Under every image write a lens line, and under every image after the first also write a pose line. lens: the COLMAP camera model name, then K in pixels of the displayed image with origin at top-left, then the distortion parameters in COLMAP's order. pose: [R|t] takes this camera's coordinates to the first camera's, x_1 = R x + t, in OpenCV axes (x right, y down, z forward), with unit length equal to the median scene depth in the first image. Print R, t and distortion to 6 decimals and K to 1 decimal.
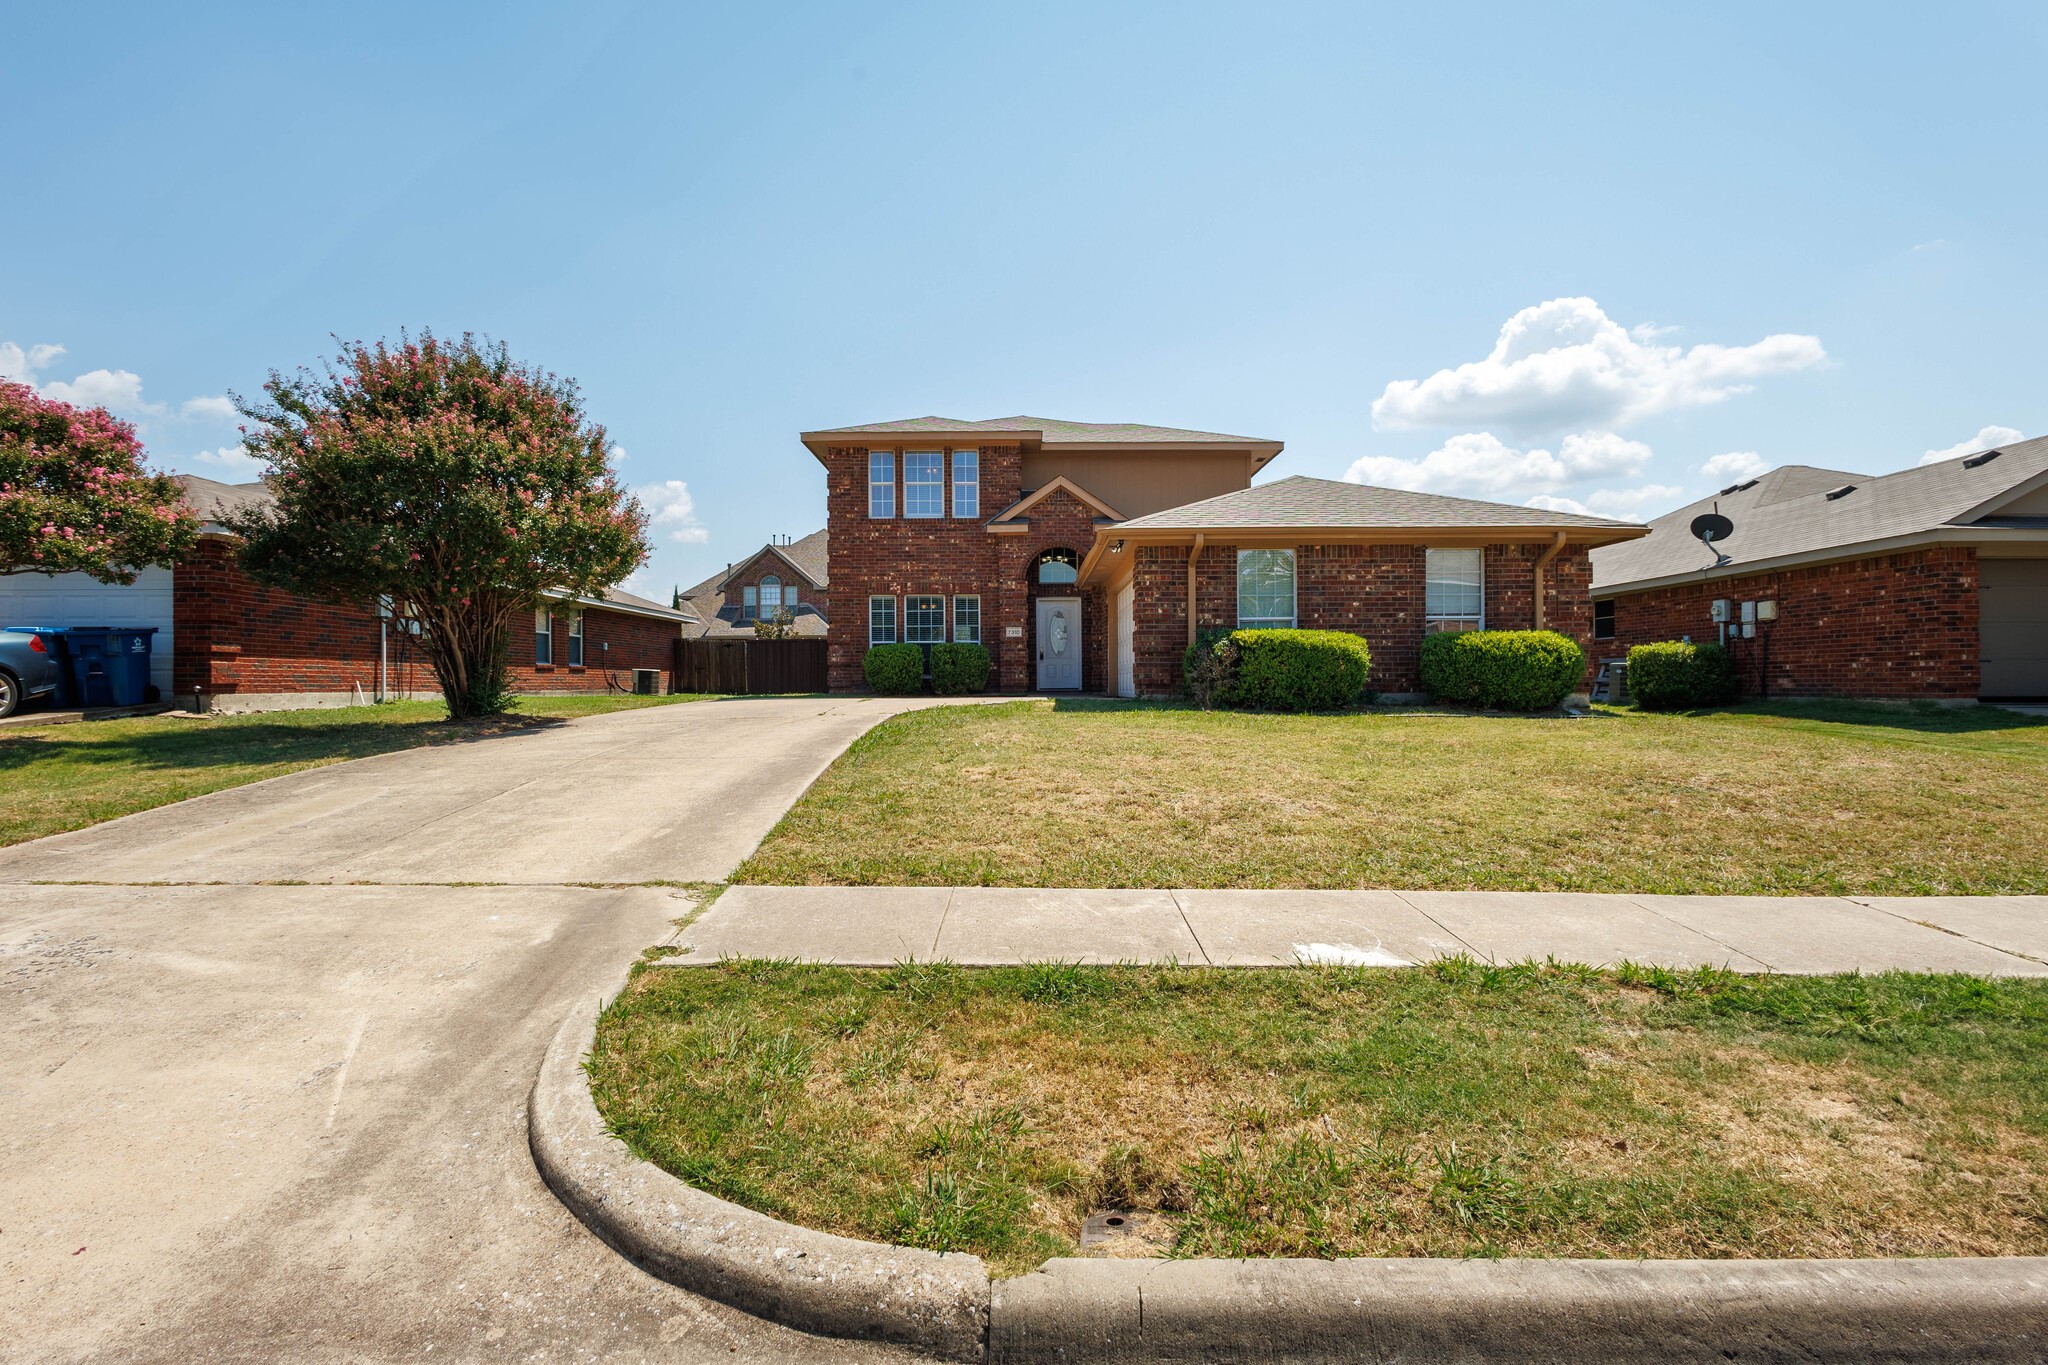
lens RADIAL K [[950.3, 0, 1022.9], [0, 950.3, 695.5], [0, 0, 1]] dist [0.009189, -0.001994]
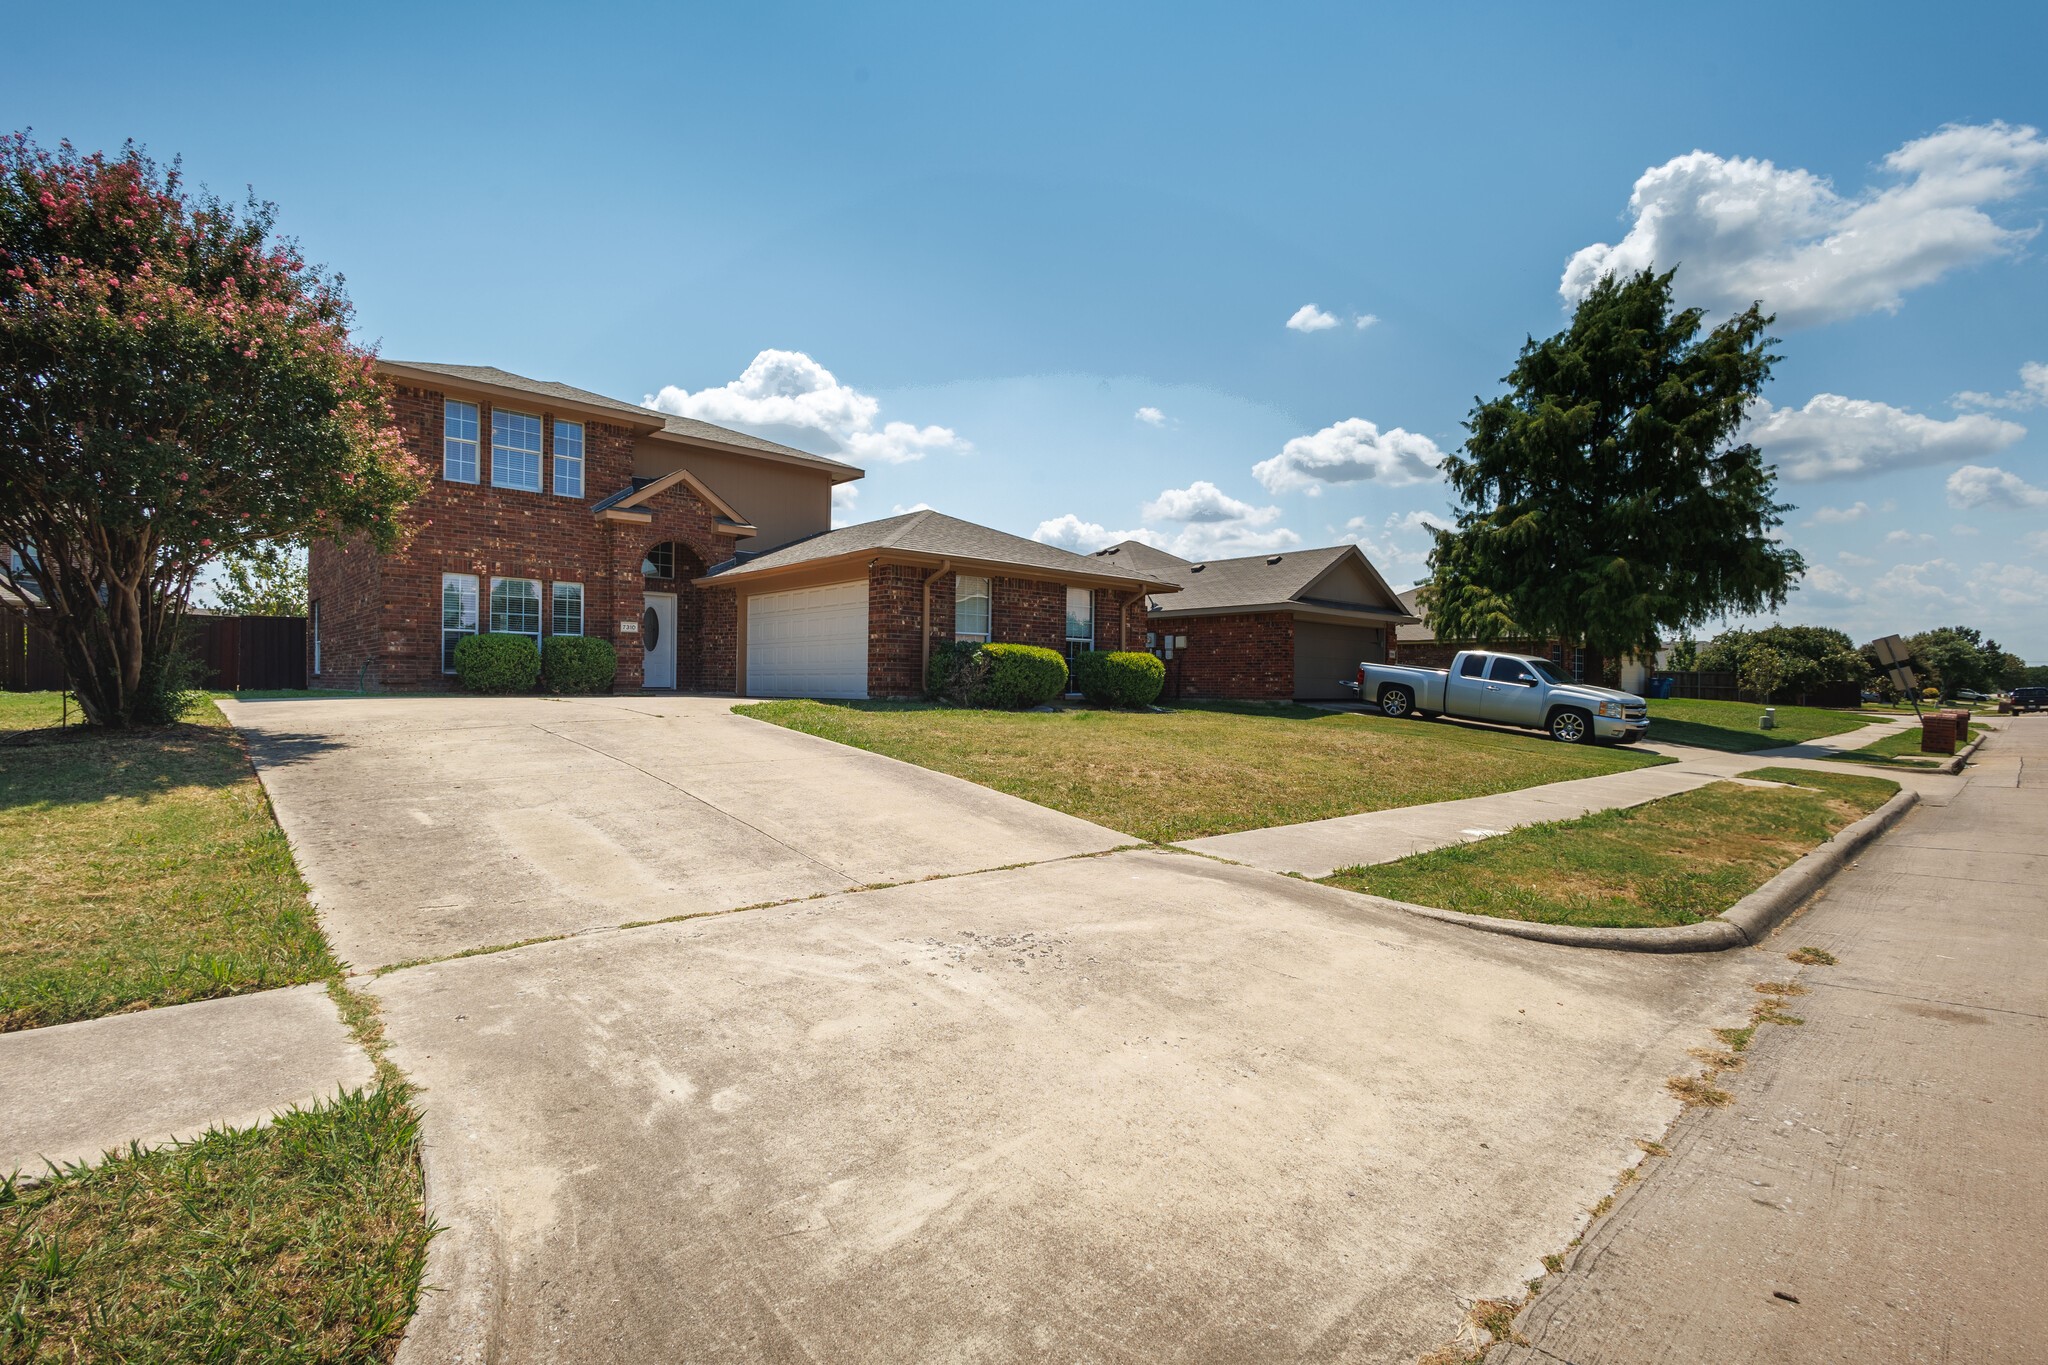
lens RADIAL K [[950.3, 0, 1022.9], [0, 950.3, 695.5], [0, 0, 1]] dist [0.009189, -0.001994]
pose [[0.730079, 0.004671, 0.683347, -0.531534], [-0.007494, 0.999971, 0.001172, -0.003162], [-0.683322, -0.005977, 0.730093, 0.062600]]
